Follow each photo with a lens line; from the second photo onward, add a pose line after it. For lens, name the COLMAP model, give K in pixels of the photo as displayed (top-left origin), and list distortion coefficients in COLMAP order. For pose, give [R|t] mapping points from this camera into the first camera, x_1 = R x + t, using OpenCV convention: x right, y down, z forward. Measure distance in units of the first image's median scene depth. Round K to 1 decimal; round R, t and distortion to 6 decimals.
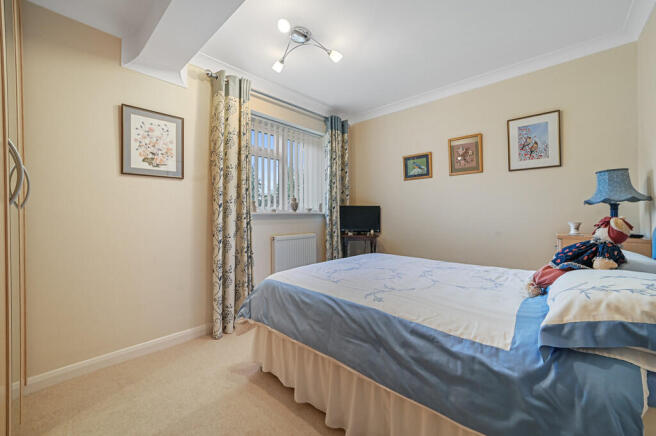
lens RADIAL K [[258.5, 0, 332.2], [0, 258.5, 213.3], [0, 0, 1]] dist [-0.001857, 0.000250]
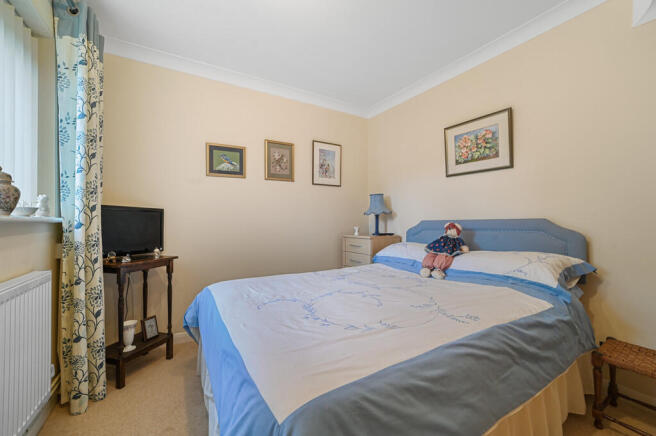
lens RADIAL K [[258.5, 0, 330.6], [0, 258.5, 220.2], [0, 0, 1]] dist [-0.001857, 0.000250]
pose [[0.292270, 0.003558, 0.956329, -0.400754], [0.000336, 0.999993, -0.003823, 0.000612], [-0.956336, 0.001439, 0.292266, 0.592610]]
